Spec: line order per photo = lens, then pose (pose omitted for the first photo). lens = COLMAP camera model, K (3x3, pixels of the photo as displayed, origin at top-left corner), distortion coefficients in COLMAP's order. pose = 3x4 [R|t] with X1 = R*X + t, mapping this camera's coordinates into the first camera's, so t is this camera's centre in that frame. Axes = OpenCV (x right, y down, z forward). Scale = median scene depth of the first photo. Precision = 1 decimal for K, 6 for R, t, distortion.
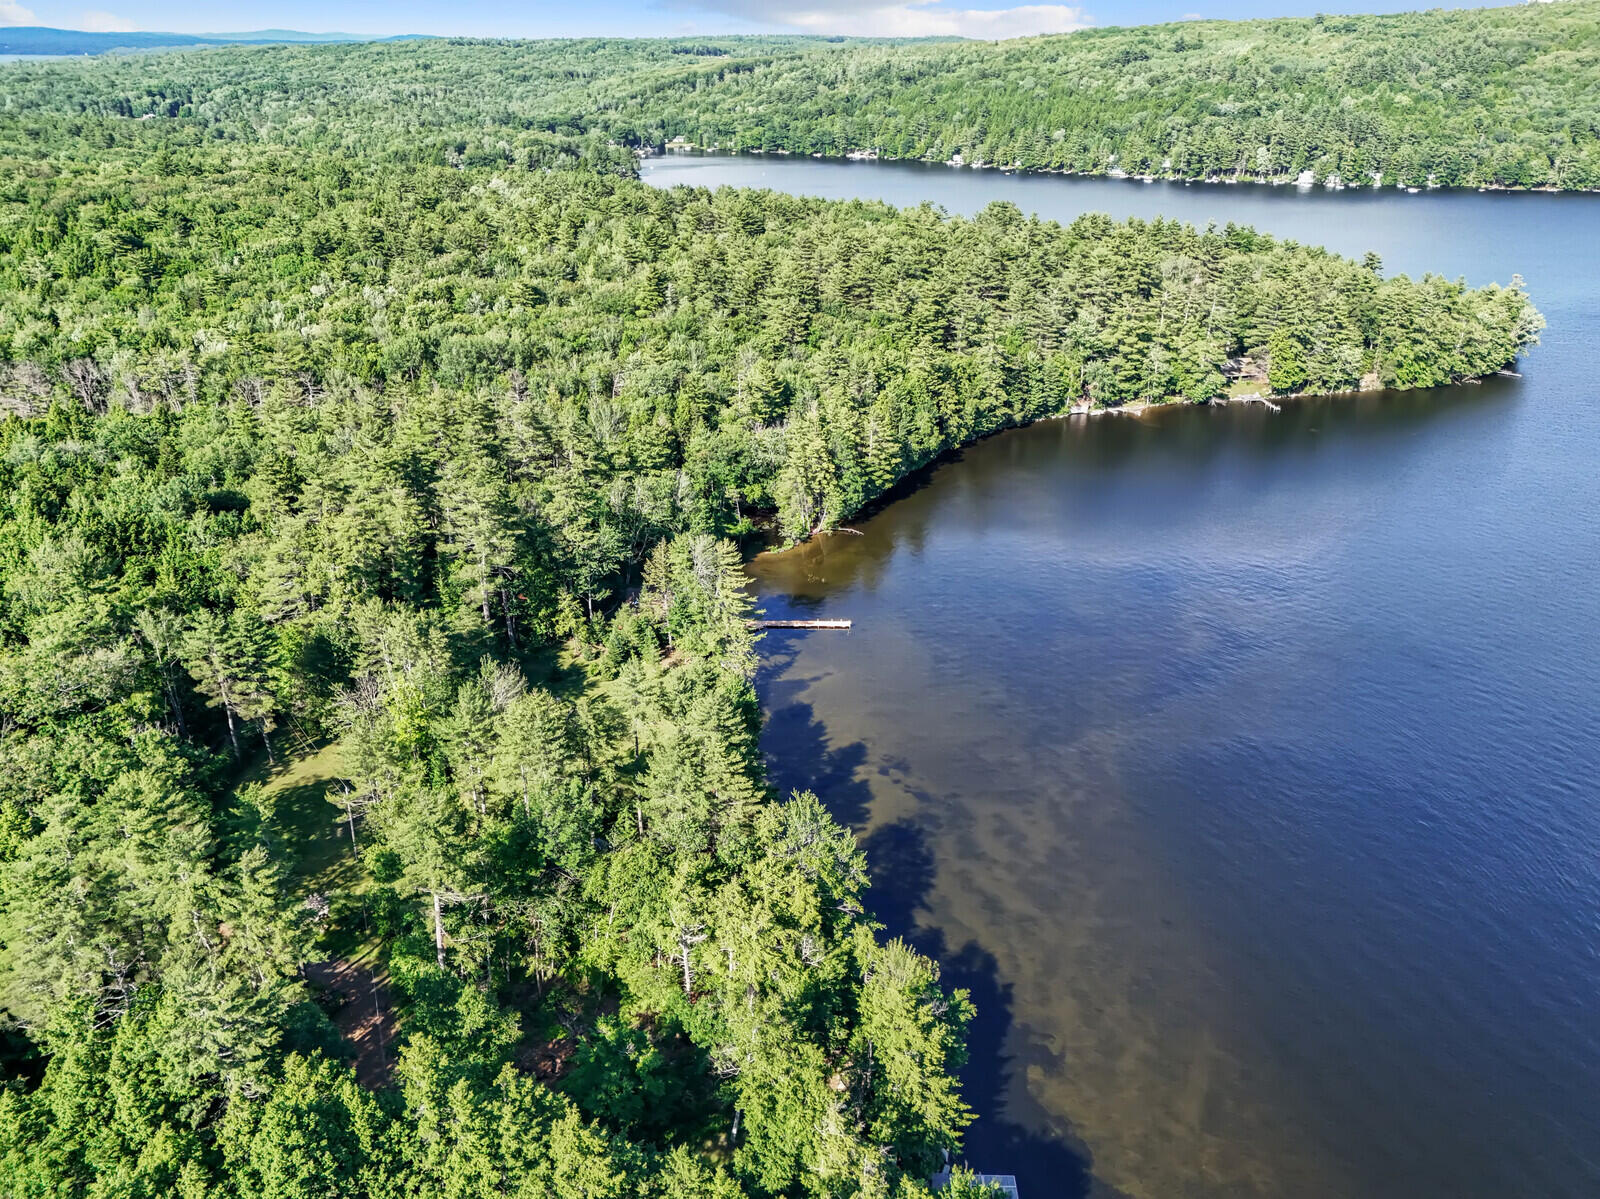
lens RADIAL K [[1143.0, 0, 777.1], [0, 1143.0, 600.9], [0, 0, 1]] dist [0.027143, -0.025945]
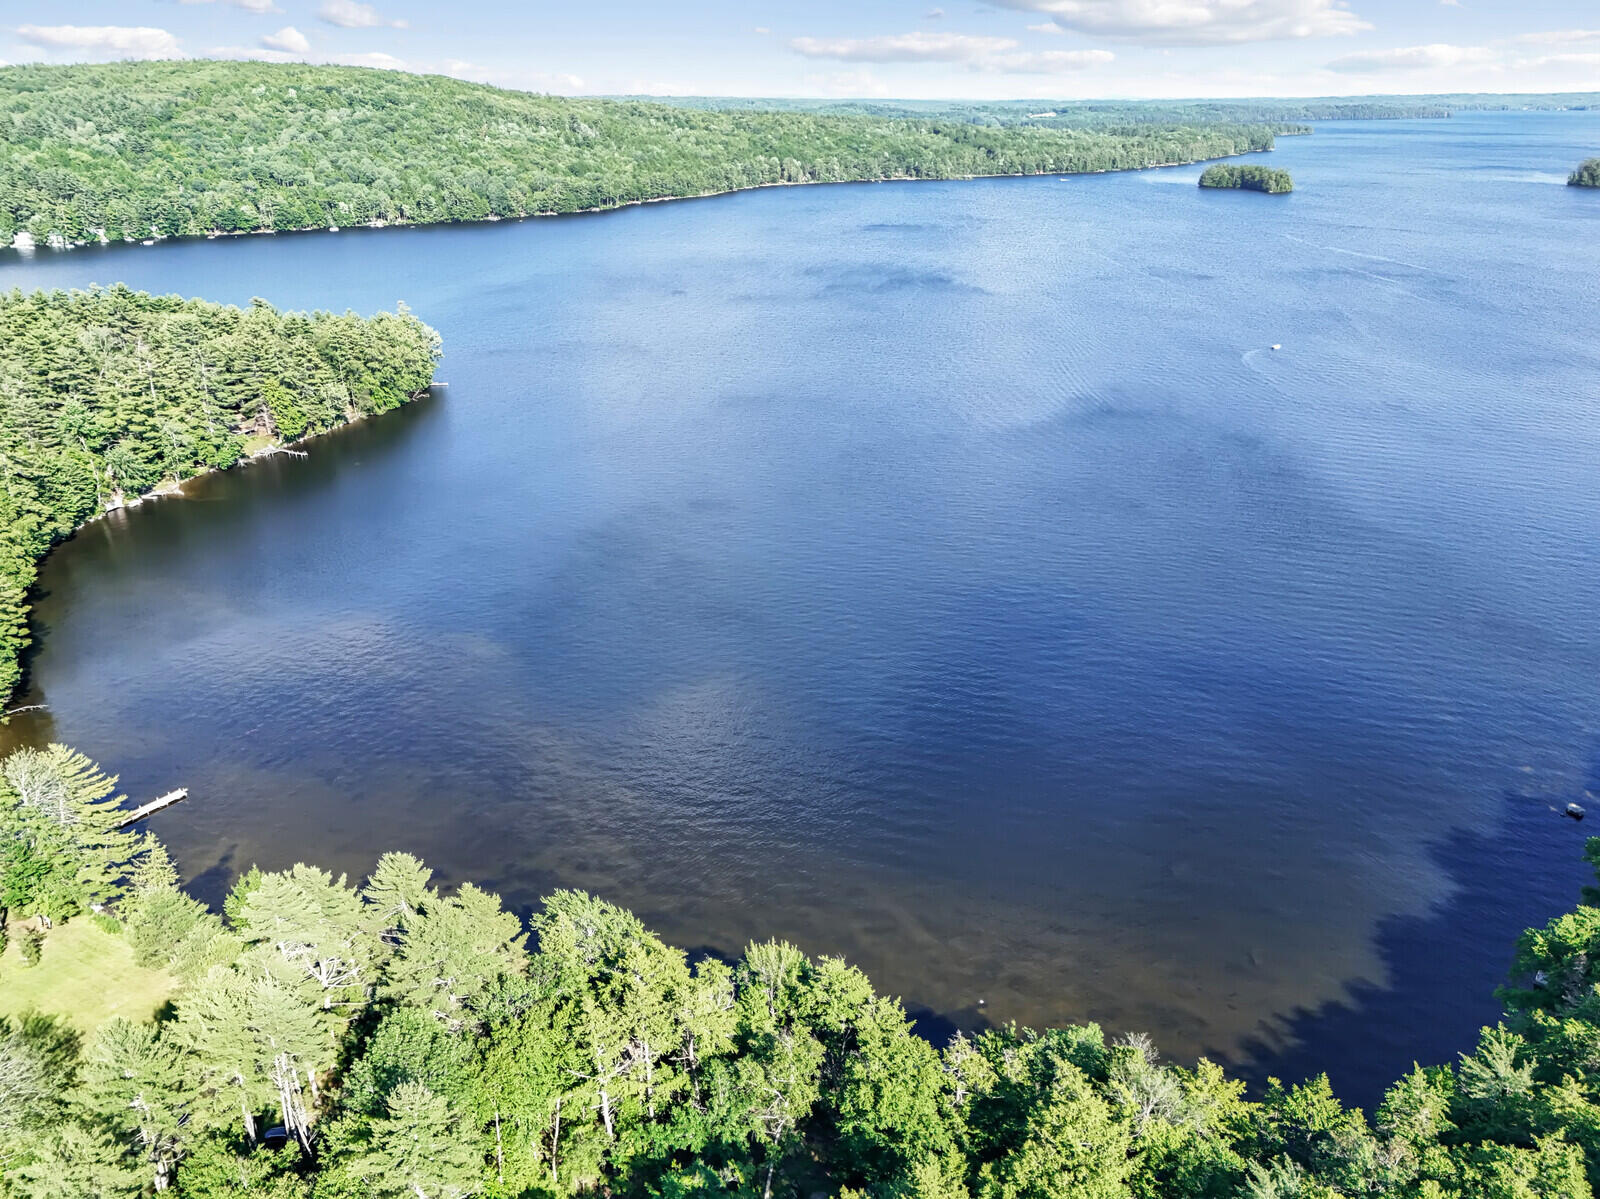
lens RADIAL K [[1153.7, 0, 782.6], [0, 1153.7, 601.4], [0, 0, 1]] dist [0.038914, -0.042767]
pose [[0.539678, -0.325344, 0.776466, -0.166545], [0.358863, 0.923220, 0.137410, -0.035802], [-0.761555, 0.204488, 0.614995, 0.075036]]
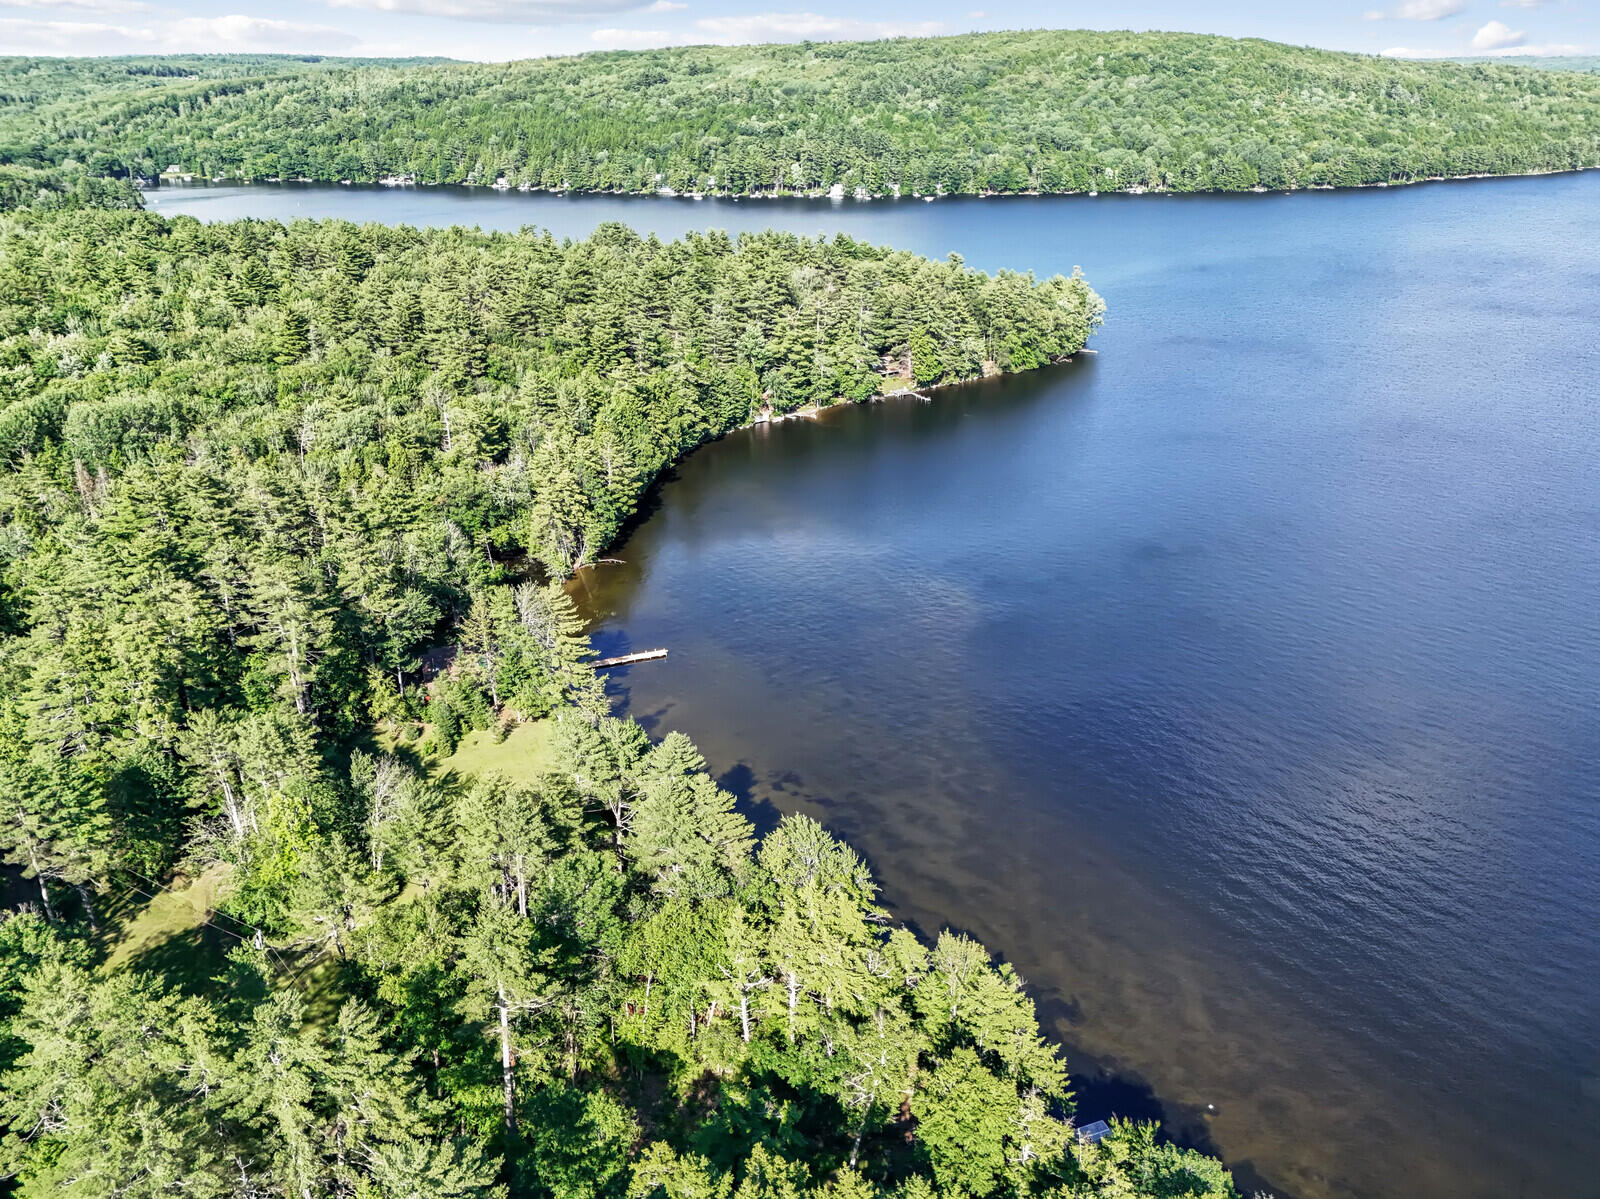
lens RADIAL K [[1153.7, 0, 782.6], [0, 1153.7, 601.4], [0, 0, 1]] dist [0.038914, -0.042767]
pose [[0.928314, -0.153679, 0.338550, -0.093779], [0.160331, 0.987028, 0.008412, -0.008319], [-0.335451, 0.046471, 0.940911, 0.015901]]
